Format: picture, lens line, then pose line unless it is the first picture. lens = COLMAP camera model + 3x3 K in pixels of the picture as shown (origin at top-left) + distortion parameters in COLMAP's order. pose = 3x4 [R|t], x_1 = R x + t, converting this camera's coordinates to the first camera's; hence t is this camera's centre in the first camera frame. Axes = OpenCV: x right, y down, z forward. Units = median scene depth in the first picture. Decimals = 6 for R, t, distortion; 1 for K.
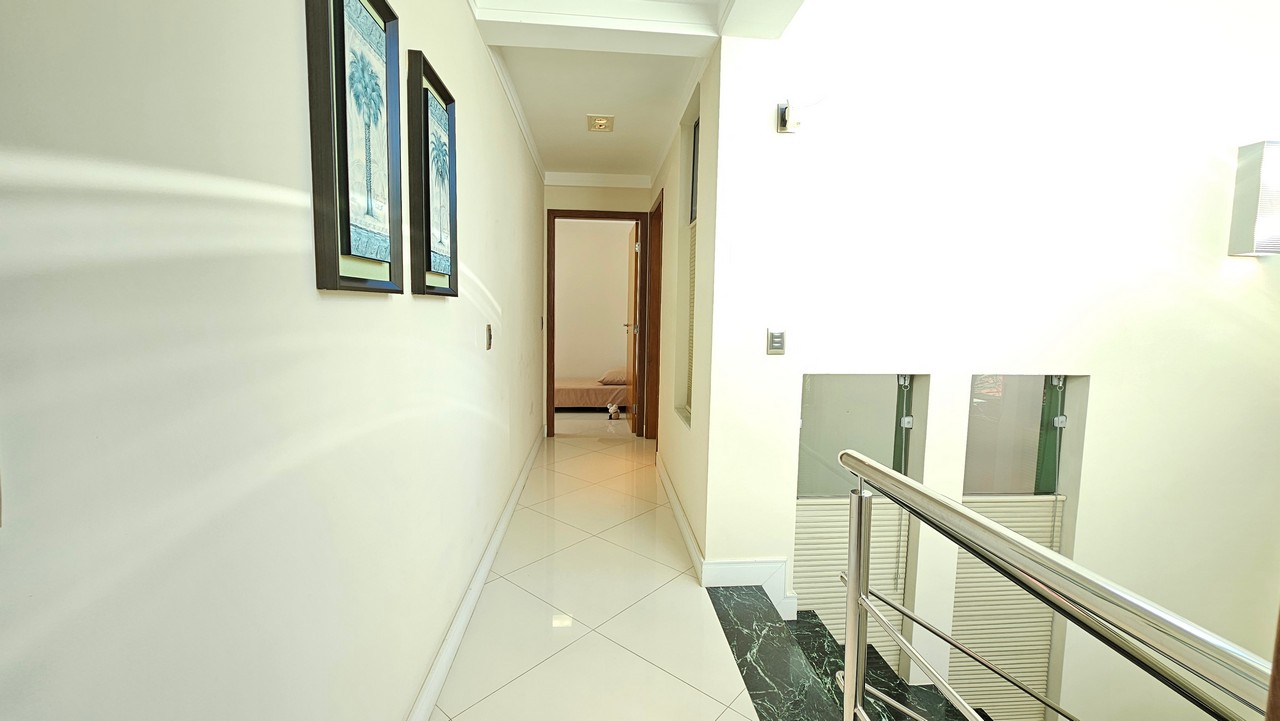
lens RADIAL K [[522.0, 0, 640.4], [0, 522.0, 359.5], [0, 0, 1]] dist [-0.000710, 0.000146]
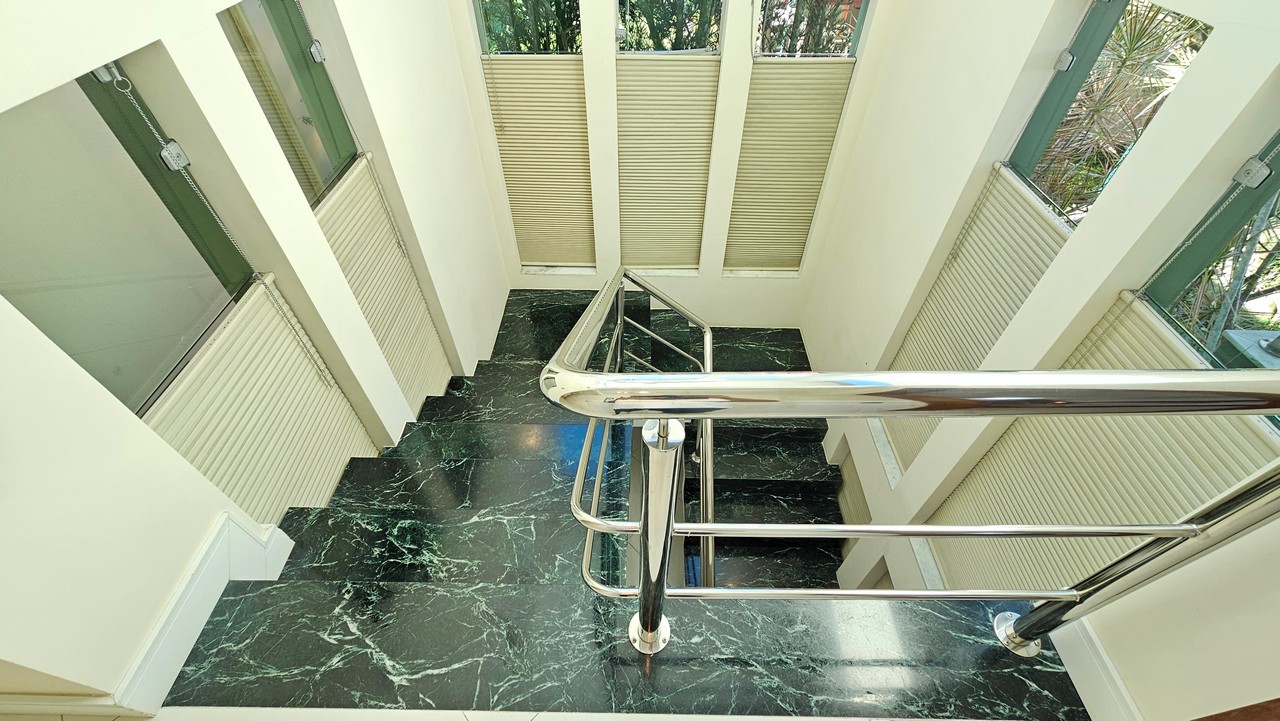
lens RADIAL K [[522.0, 0, 640.0], [0, 522.0, 361.6], [0, 0, 1]] dist [-0.000710, 0.000146]
pose [[0.101162, -0.733445, 0.672180, 0.094372], [0.078645, 0.679427, 0.729516, -0.091552], [-0.991757, -0.020936, 0.126414, 0.616365]]
